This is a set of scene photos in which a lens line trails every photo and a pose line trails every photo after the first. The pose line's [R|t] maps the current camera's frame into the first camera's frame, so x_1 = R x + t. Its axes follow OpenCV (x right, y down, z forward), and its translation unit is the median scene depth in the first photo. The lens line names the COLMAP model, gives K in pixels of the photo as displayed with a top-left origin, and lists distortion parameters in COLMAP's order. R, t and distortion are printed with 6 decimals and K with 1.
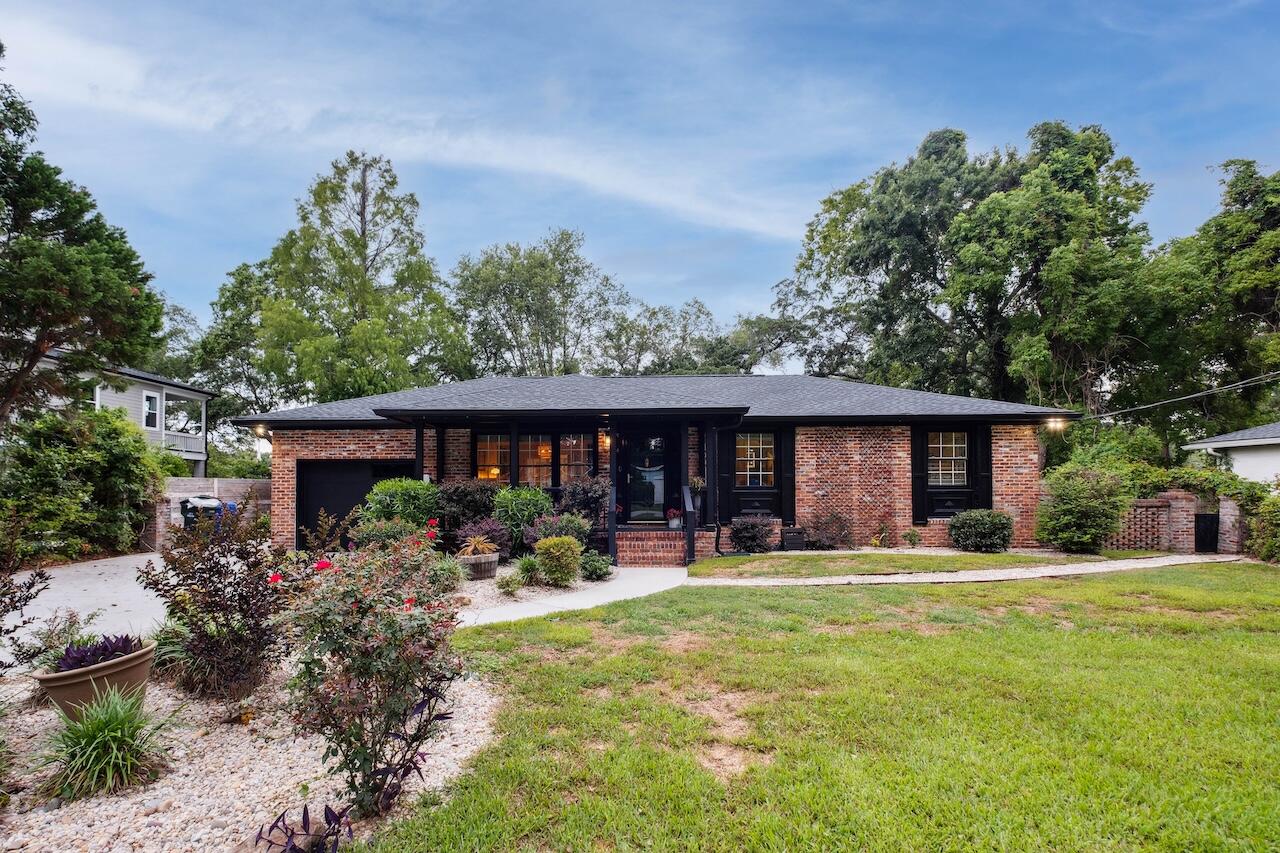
lens RADIAL K [[584.4, 0, 640.0], [0, 584.4, 426.5], [0, 0, 1]] dist [-0.000251, -0.000285]
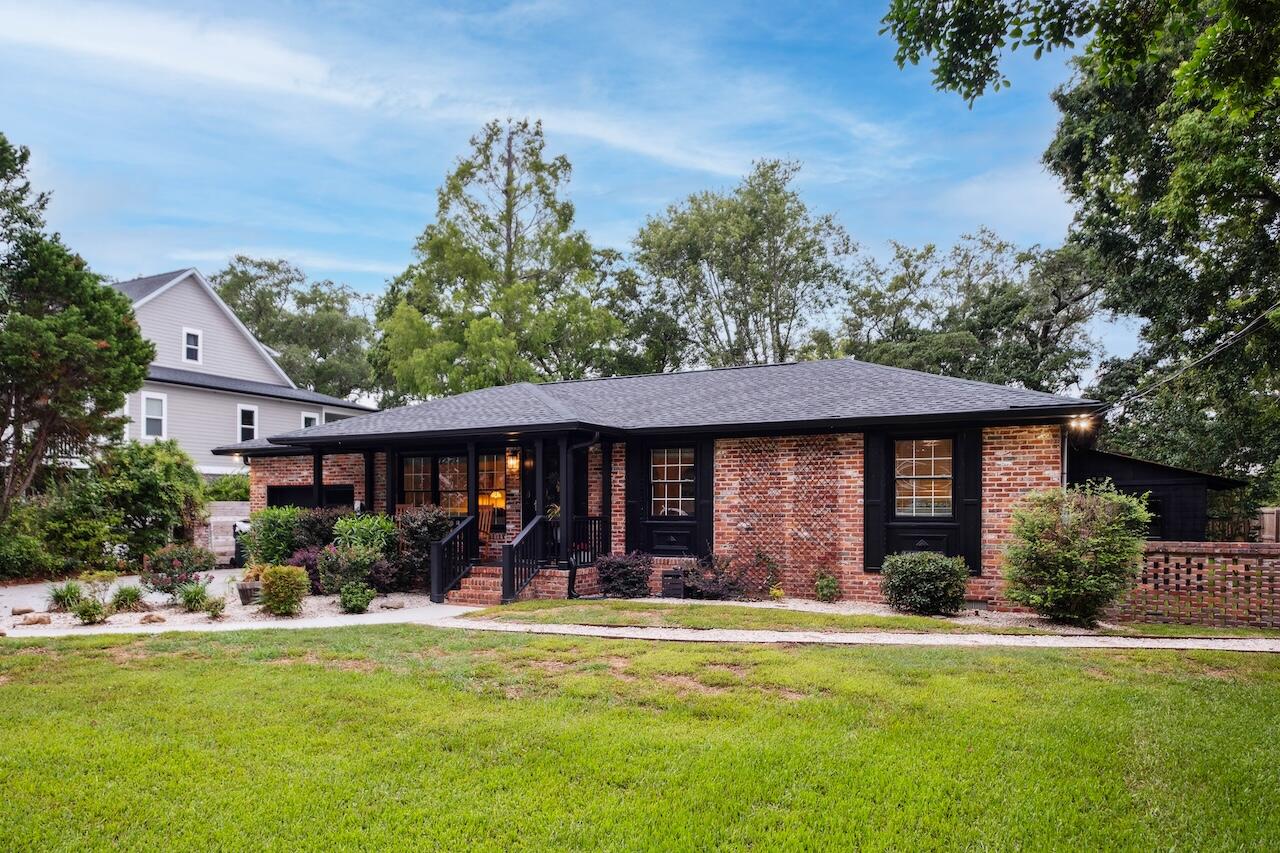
lens RADIAL K [[835.6, 0, 640.0], [0, 835.6, 426.5], [0, 0, 1]] dist [0.000845, 0.002015]
pose [[0.899307, -0.038434, -0.435625, 0.663331], [0.037557, 0.999238, -0.010627, -0.007981], [0.435702, -0.006804, 0.900065, -0.033975]]
